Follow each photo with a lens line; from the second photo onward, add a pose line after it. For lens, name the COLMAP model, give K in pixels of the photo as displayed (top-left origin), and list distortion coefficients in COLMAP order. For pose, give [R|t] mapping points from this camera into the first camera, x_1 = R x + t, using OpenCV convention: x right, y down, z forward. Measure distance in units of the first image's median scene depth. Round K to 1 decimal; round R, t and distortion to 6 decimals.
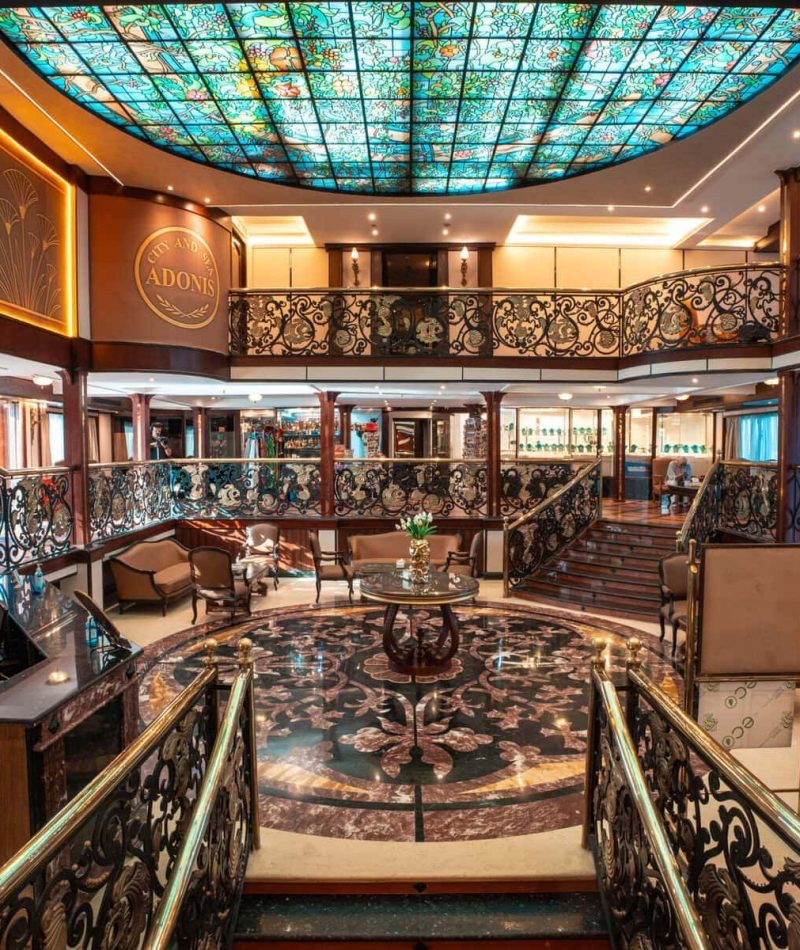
lens RADIAL K [[640.1, 0, 401.7], [0, 640.1, 475.8], [0, 0, 1]] dist [-0.051267, 0.000662]
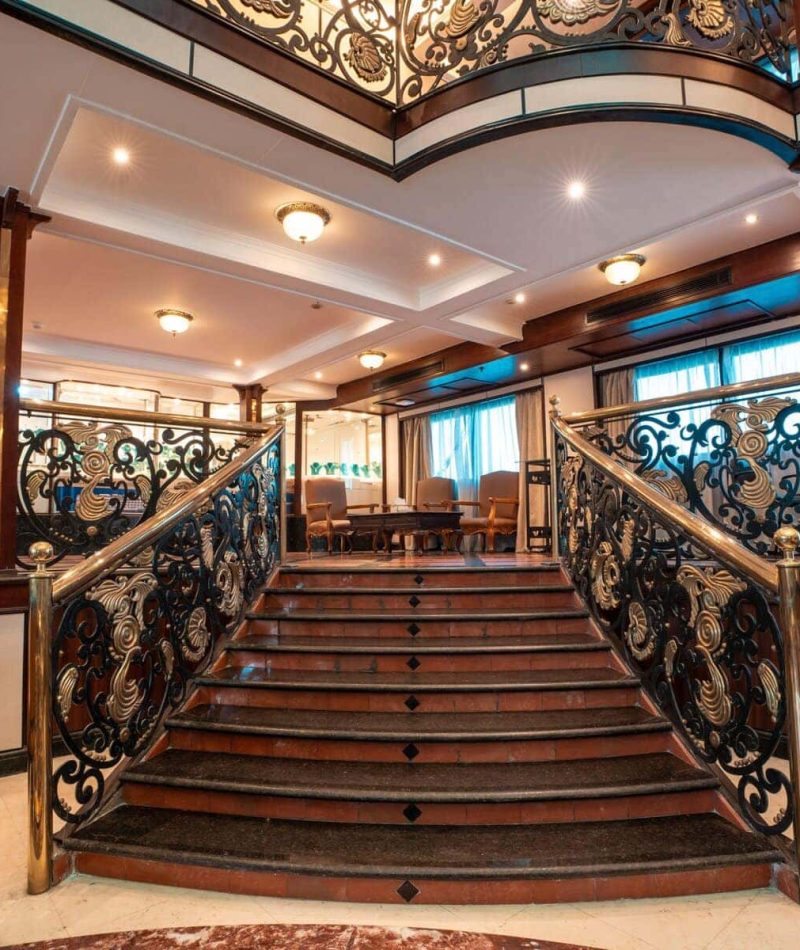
lens RADIAL K [[640.1, 0, 401.7], [0, 640.1, 475.8], [0, 0, 1]] dist [-0.051267, 0.000662]
pose [[0.762223, 0.048465, 0.645498, 0.102382], [0.041977, 0.991393, -0.124004, 0.067779], [-0.645952, 0.121615, 0.753628, 0.665500]]
